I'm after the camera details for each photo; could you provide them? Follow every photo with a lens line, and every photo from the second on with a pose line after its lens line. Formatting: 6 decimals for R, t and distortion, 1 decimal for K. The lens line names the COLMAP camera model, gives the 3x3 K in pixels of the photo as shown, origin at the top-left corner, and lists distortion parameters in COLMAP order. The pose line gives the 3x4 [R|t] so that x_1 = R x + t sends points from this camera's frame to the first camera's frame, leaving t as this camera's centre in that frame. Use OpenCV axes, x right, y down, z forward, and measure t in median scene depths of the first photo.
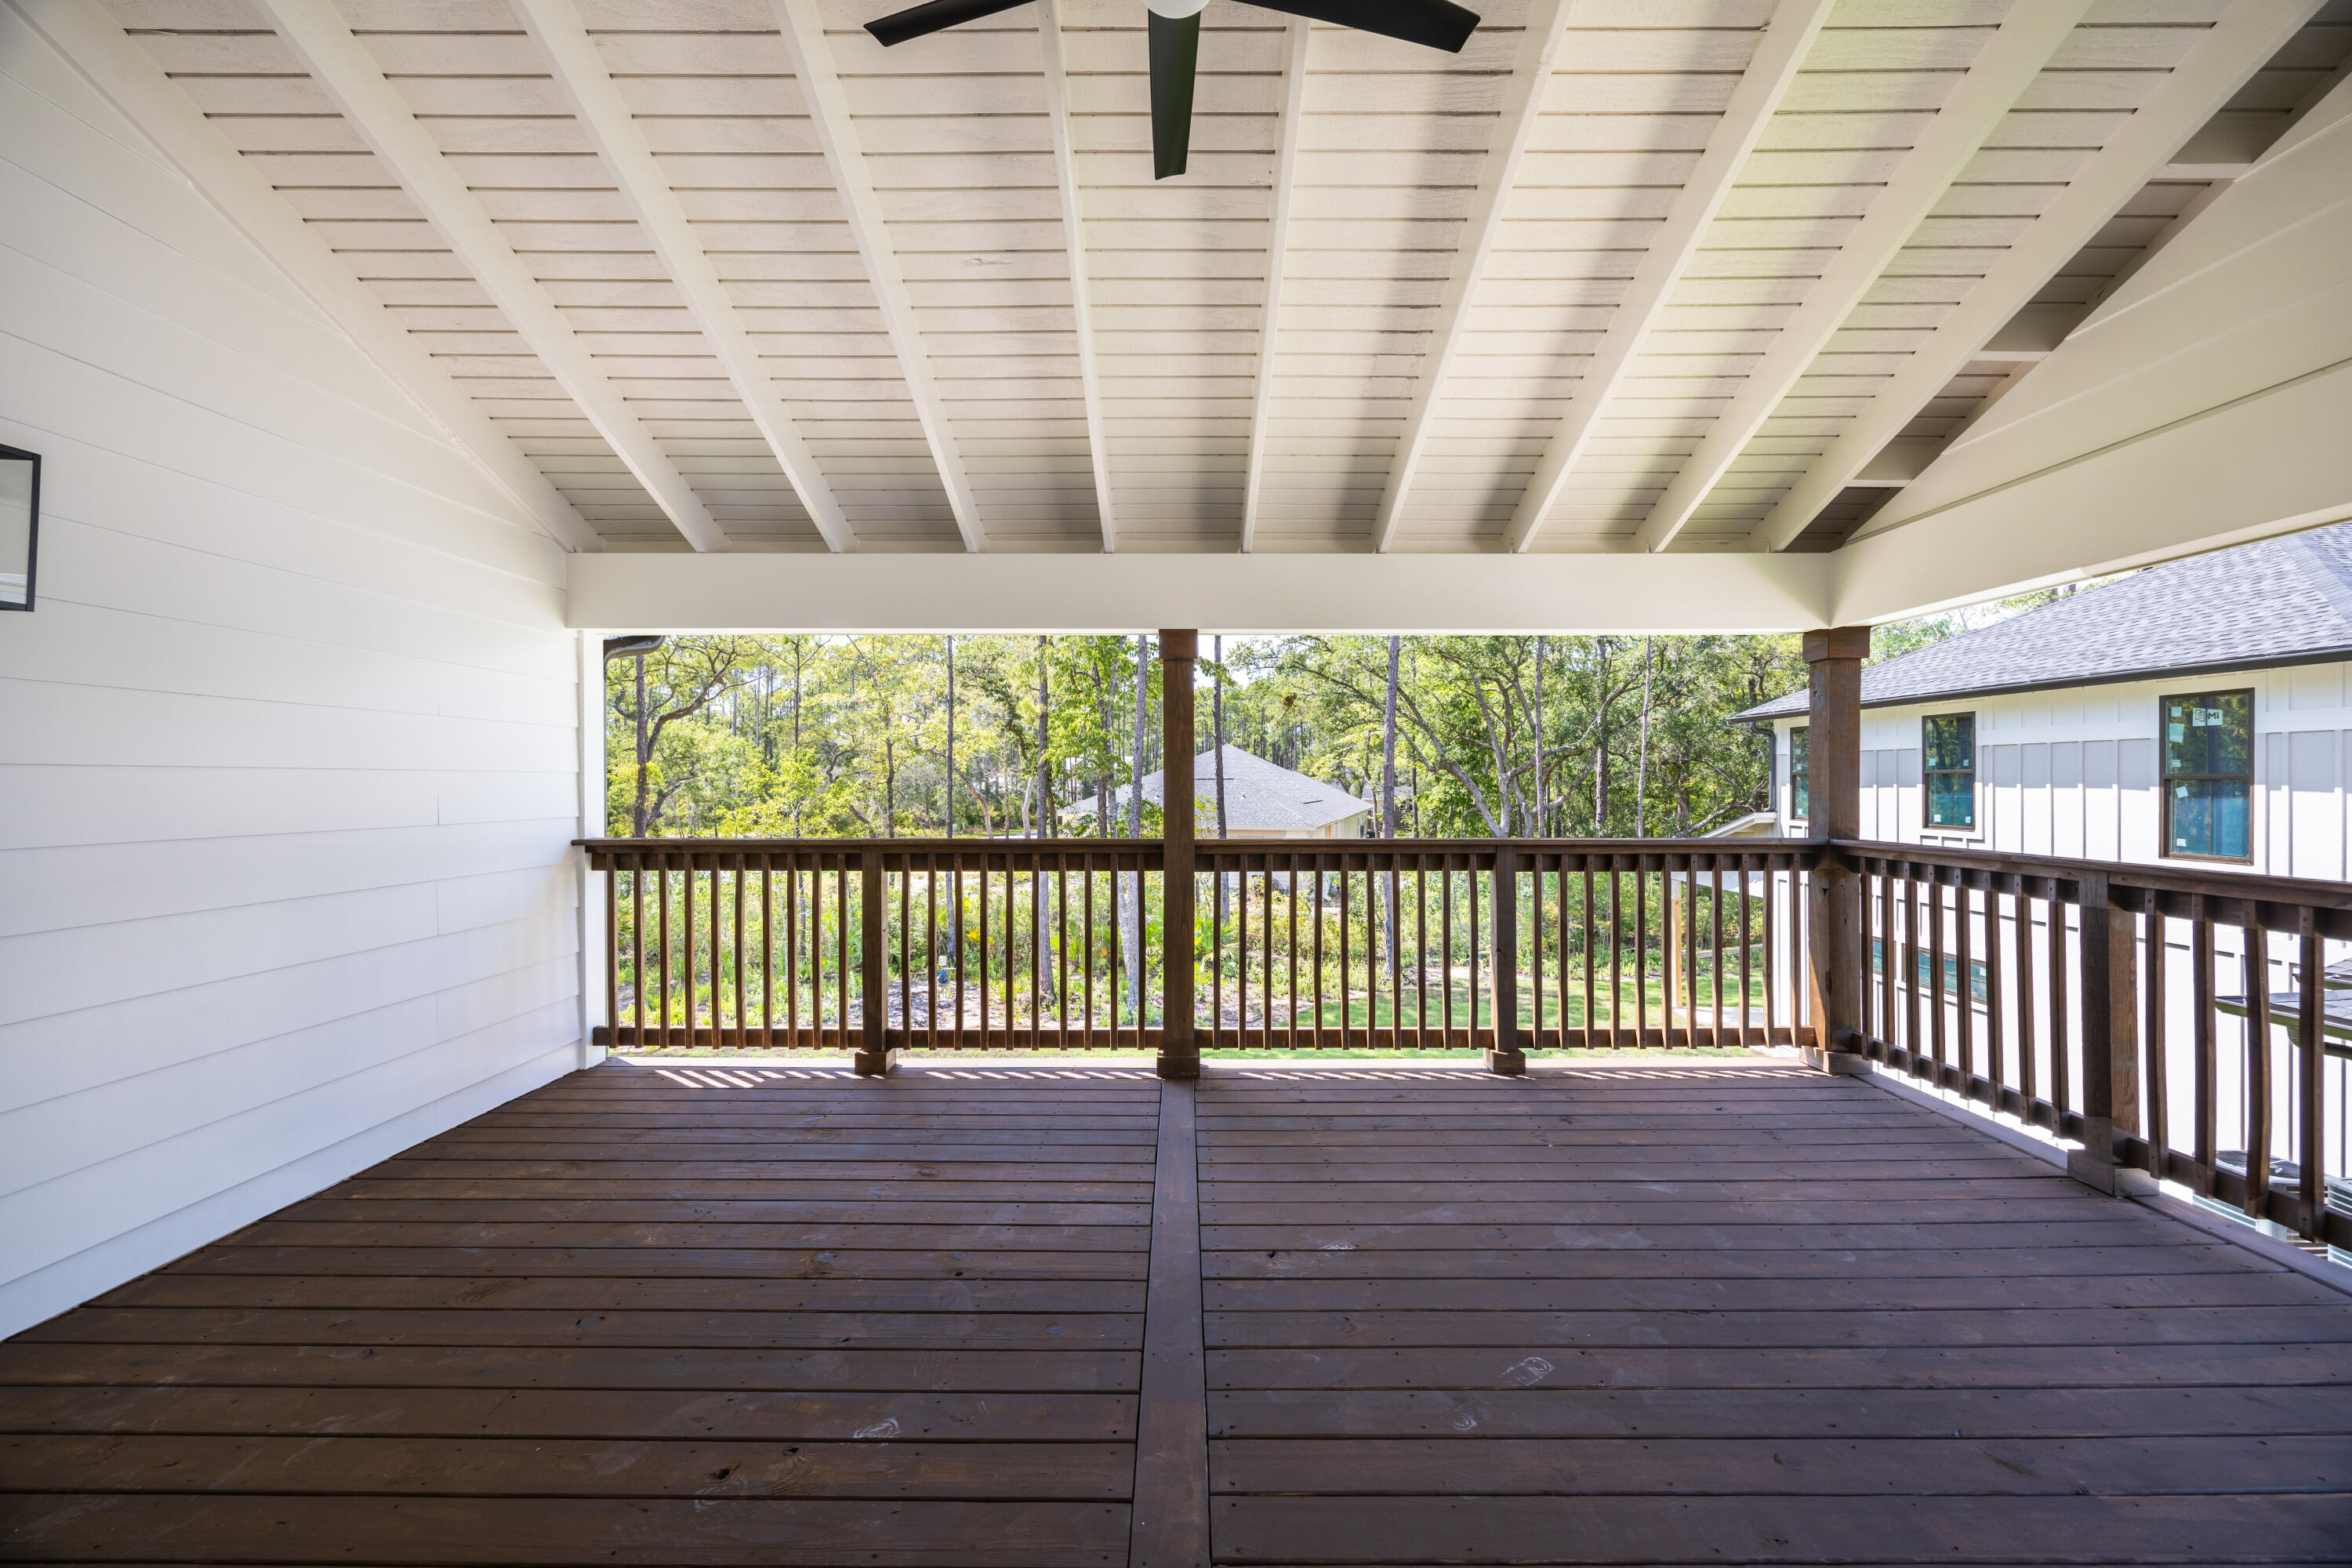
lens RADIAL K [[892.7, 0, 1190.7], [0, 892.7, 793.2], [0, 0, 1]] dist [-0.003650, 0.001236]
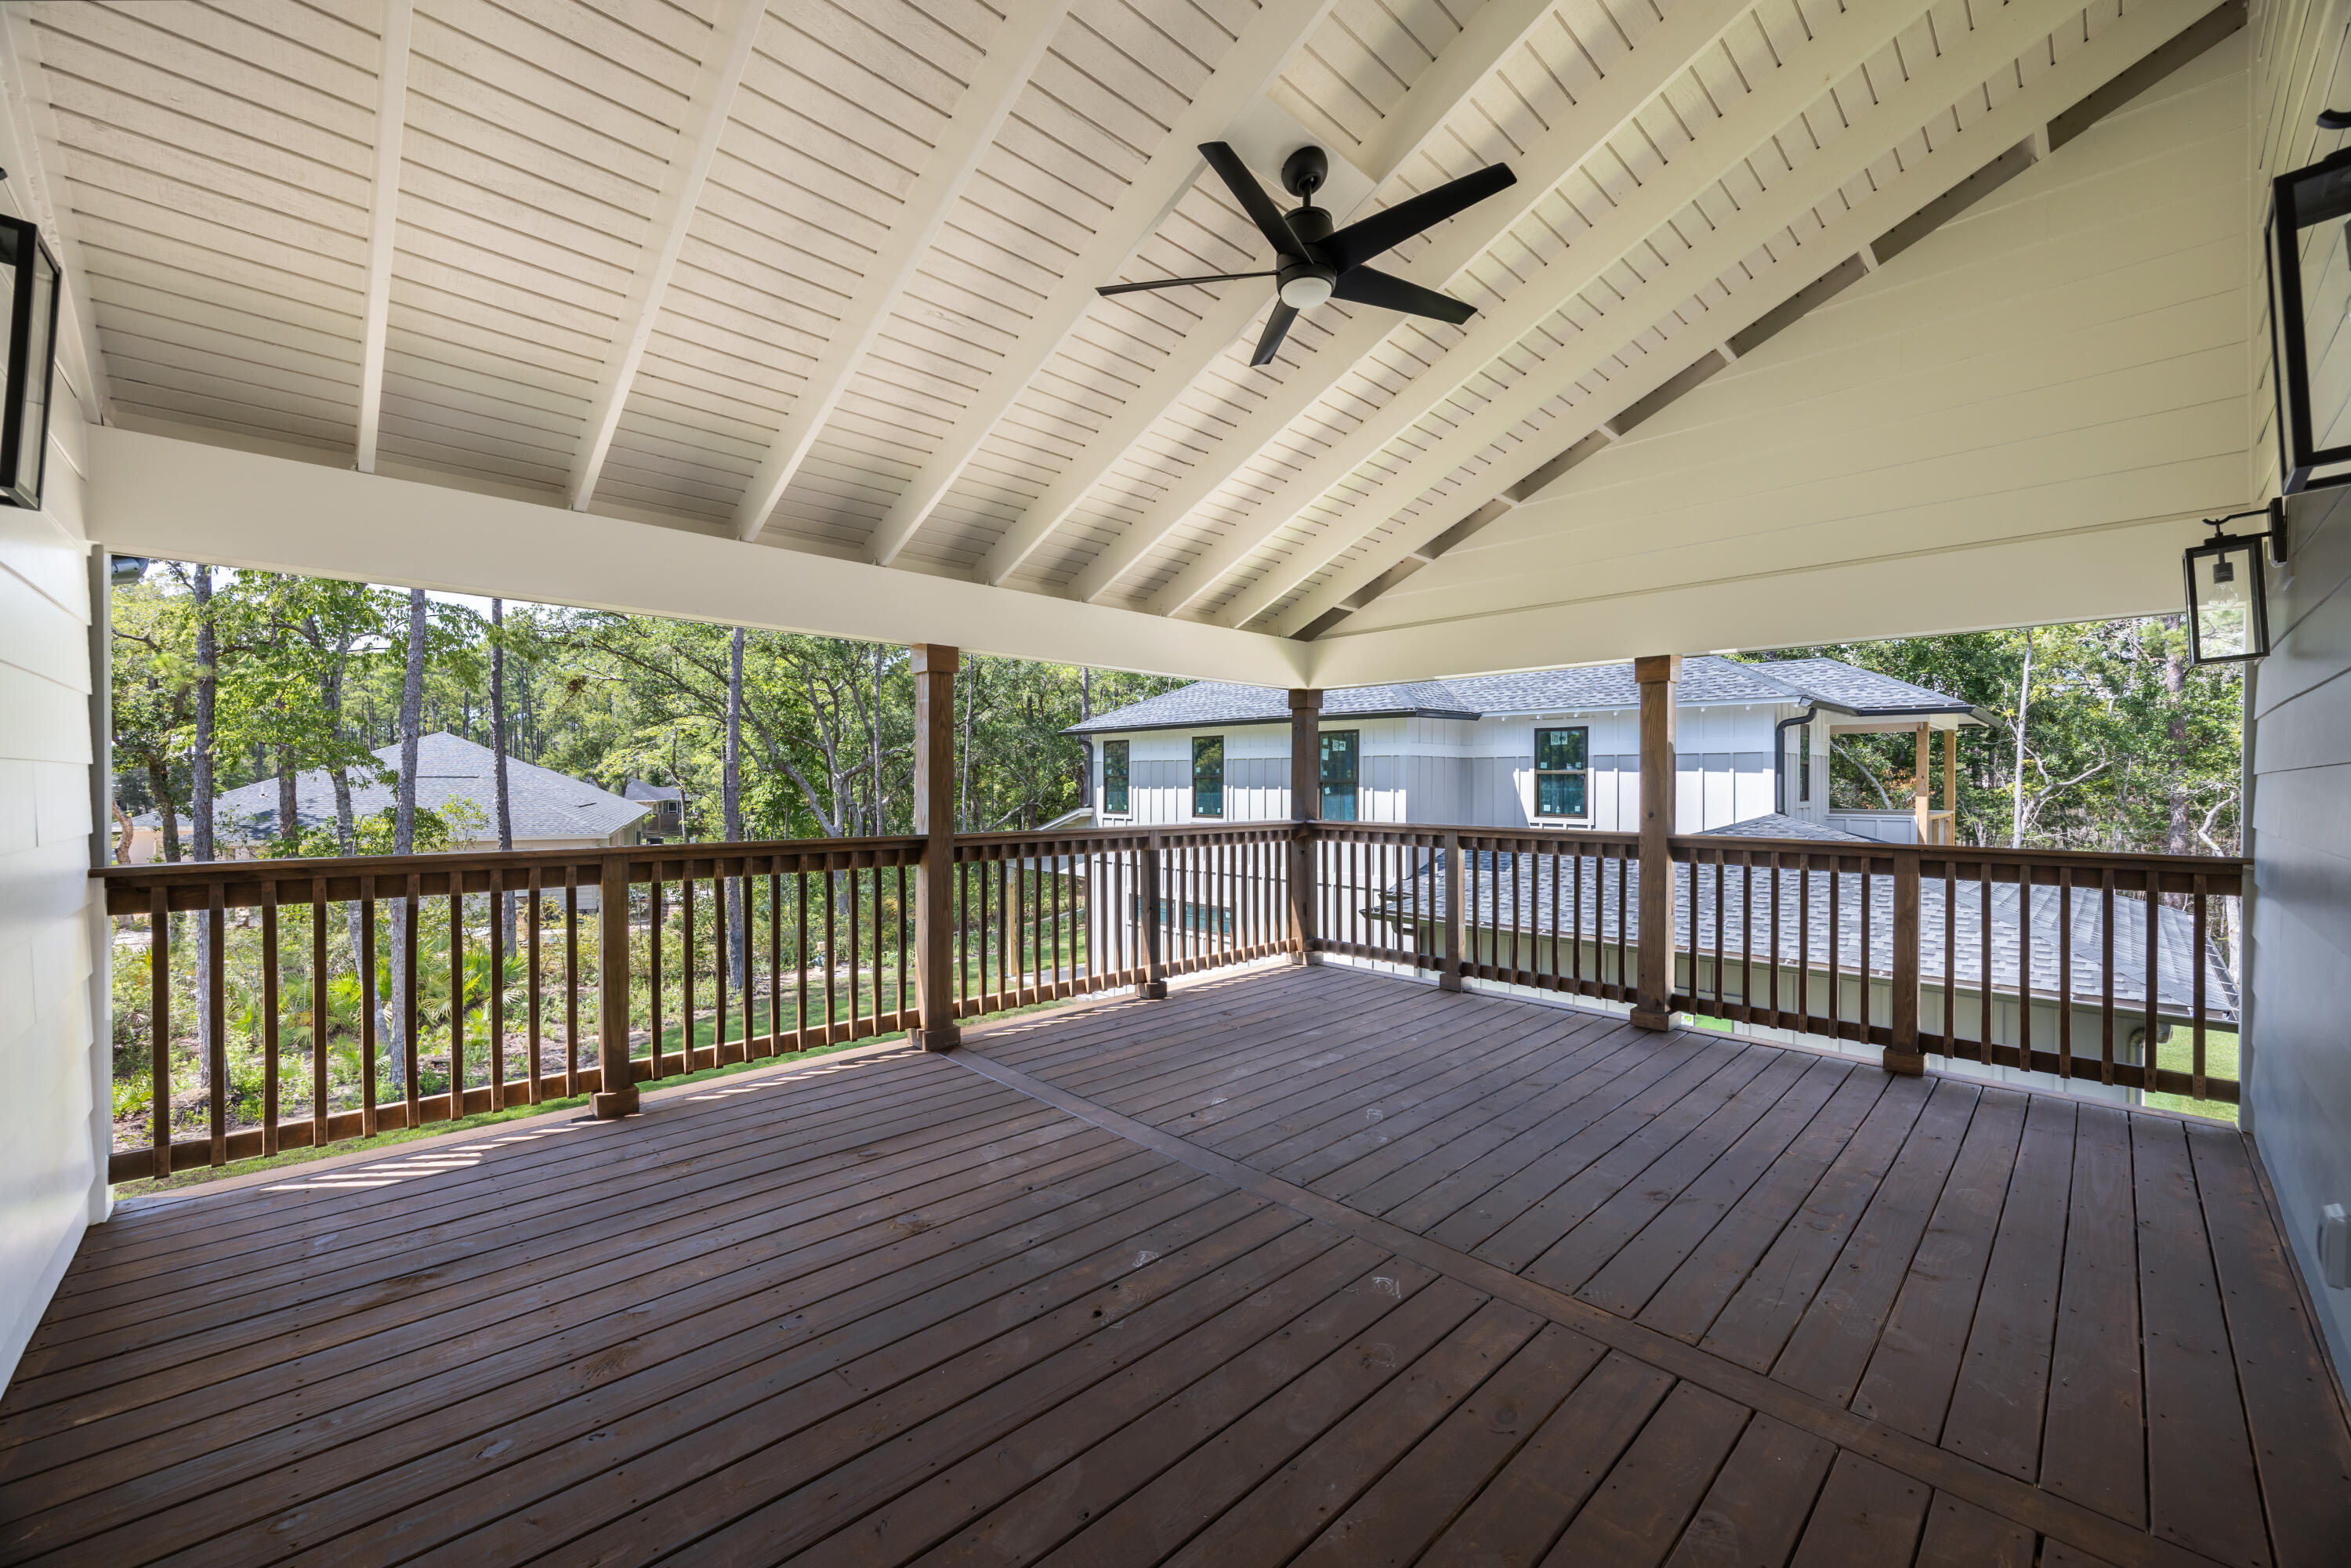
lens RADIAL K [[892.2, 0, 1180.7], [0, 892.2, 805.5], [0, 0, 1]] dist [-0.003650, 0.001236]
pose [[0.723066, -0.013167, 0.690653, -0.240877], [0.004121, 0.999883, 0.014748, 0.000013], [-0.690766, -0.007817, 0.723036, -0.004129]]
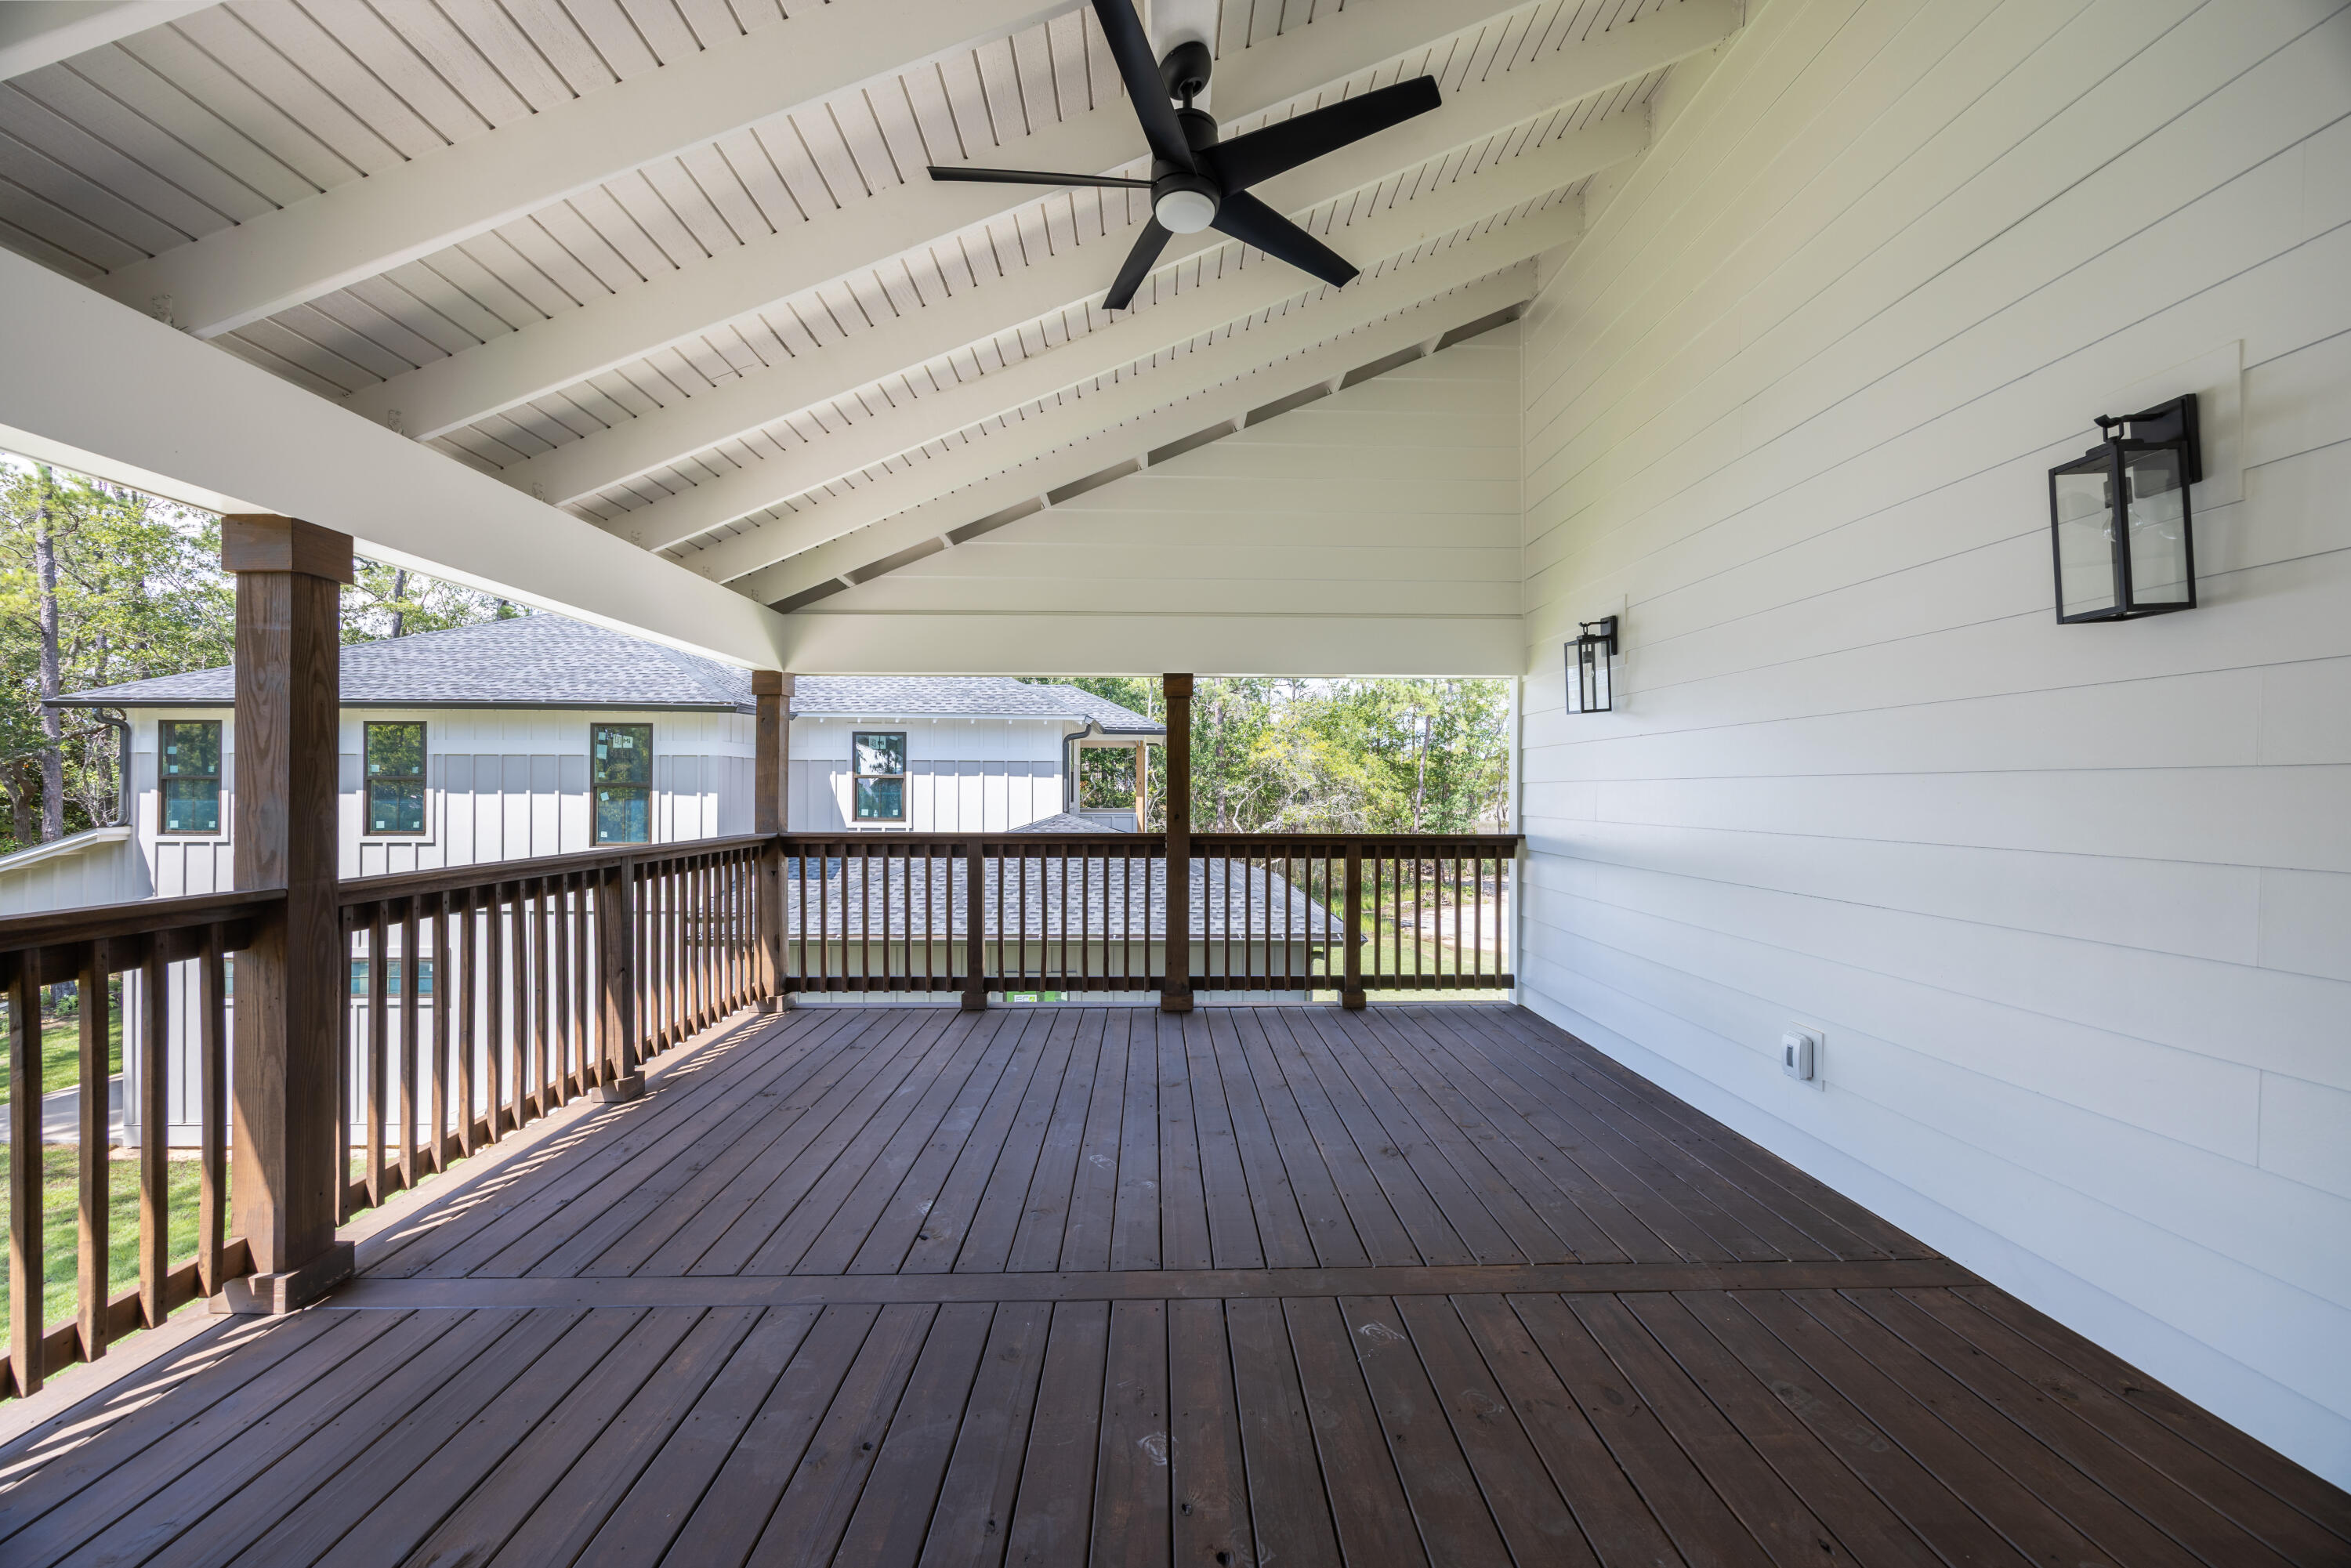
lens RADIAL K [[892.2, 0, 1170.3], [0, 892.2, 789.7], [0, 0, 1]] dist [-0.003650, 0.001236]
pose [[-0.017020, 0.001051, 0.999855, -0.258671], [0.009586, 0.999954, -0.000888, -0.002331], [-0.999809, 0.009569, -0.017030, 0.192102]]
